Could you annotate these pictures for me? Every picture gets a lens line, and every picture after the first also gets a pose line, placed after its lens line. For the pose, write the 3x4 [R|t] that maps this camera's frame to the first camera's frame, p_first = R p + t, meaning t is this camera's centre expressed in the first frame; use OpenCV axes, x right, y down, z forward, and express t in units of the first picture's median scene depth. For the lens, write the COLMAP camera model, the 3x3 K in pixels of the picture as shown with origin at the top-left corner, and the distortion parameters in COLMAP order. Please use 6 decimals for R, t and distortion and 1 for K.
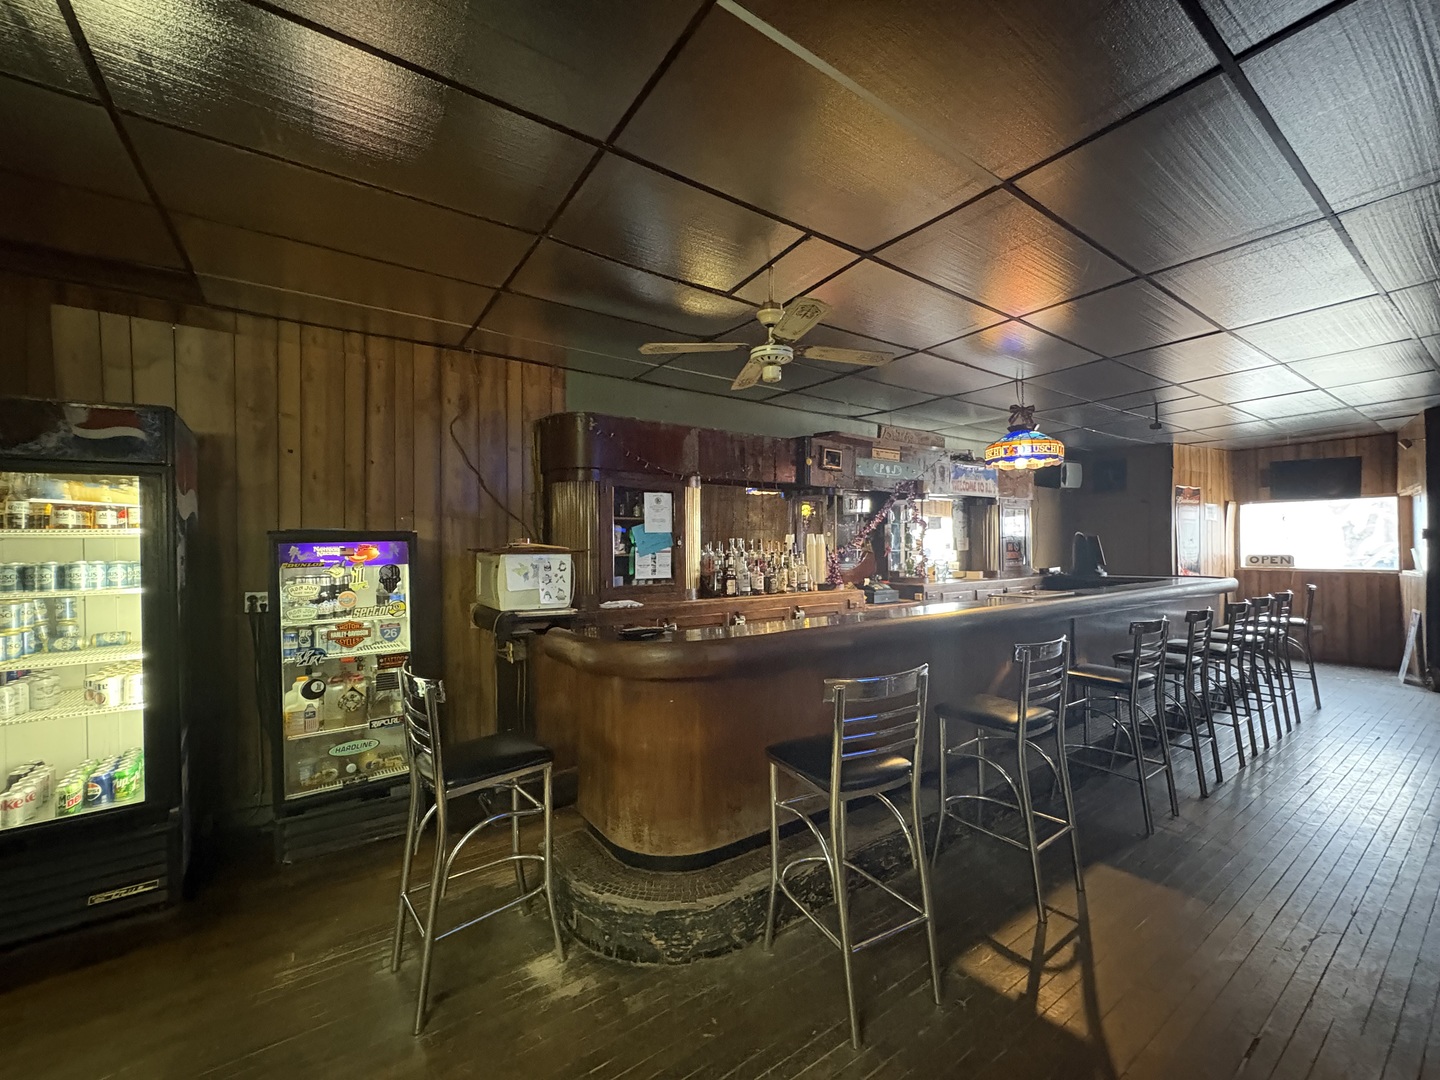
lens RADIAL K [[574.4, 0, 720.0], [0, 574.4, 540.0], [0, 0, 1]] dist [0.000361, 0.000039]
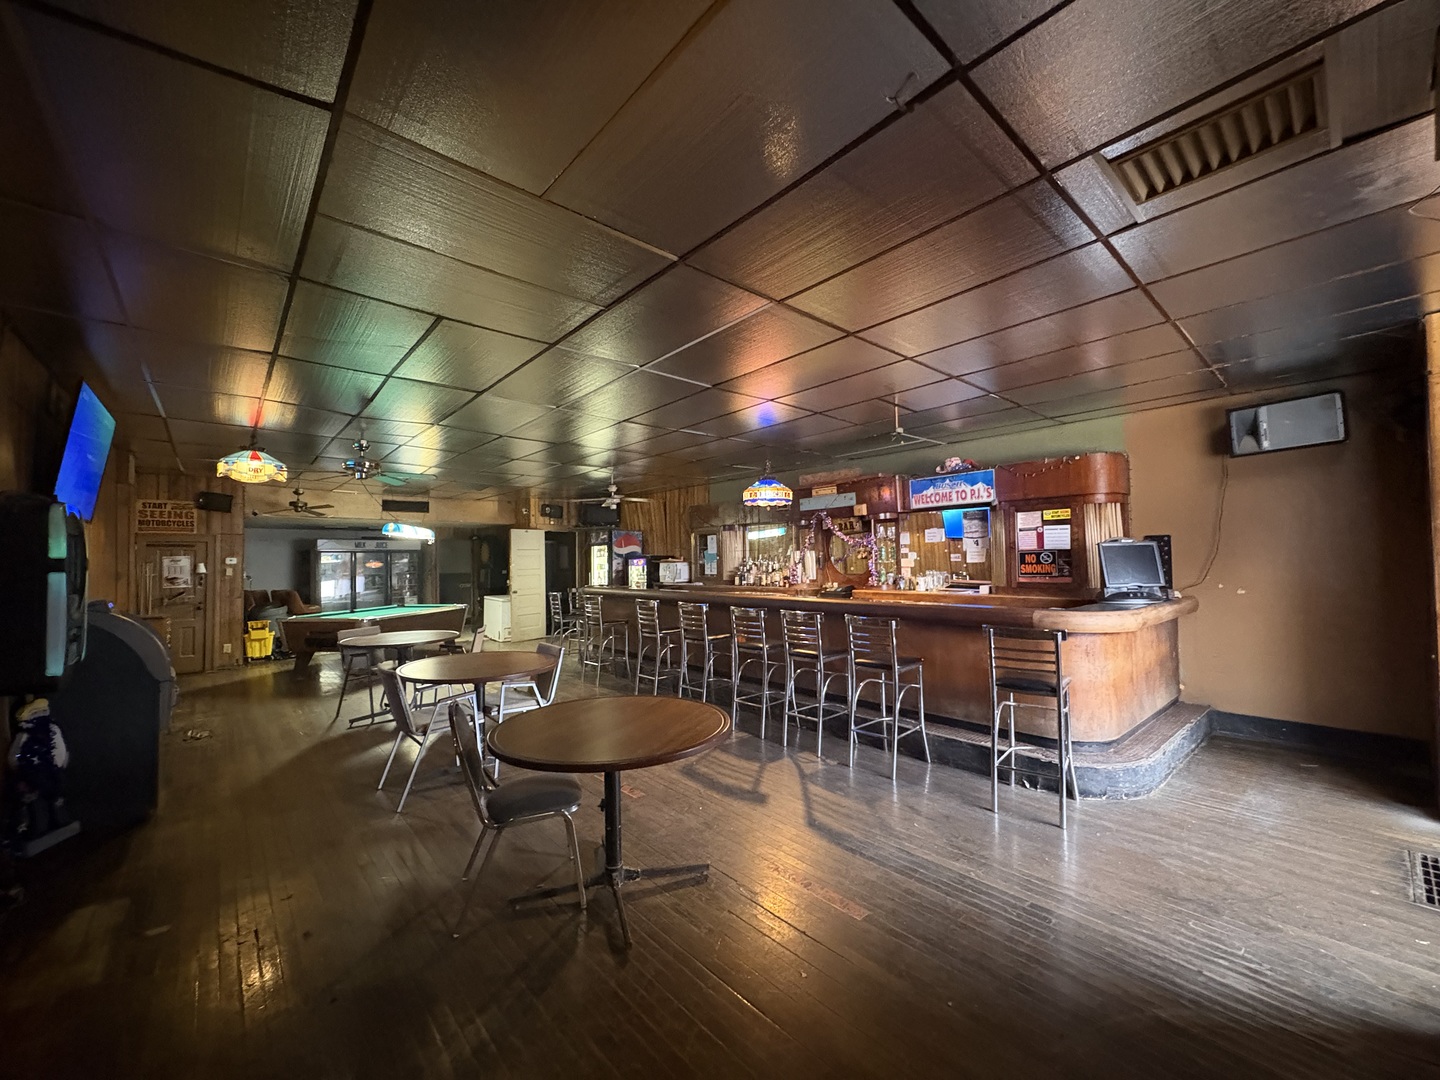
lens RADIAL K [[574.4, 0, 720.0], [0, 574.4, 540.0], [0, 0, 1]] dist [0.000361, 0.000039]
pose [[0.113362, -0.029296, -0.993122, 2.269011], [0.023962, 0.999355, -0.026745, -0.004813], [0.993265, -0.020765, 0.113991, 0.846361]]
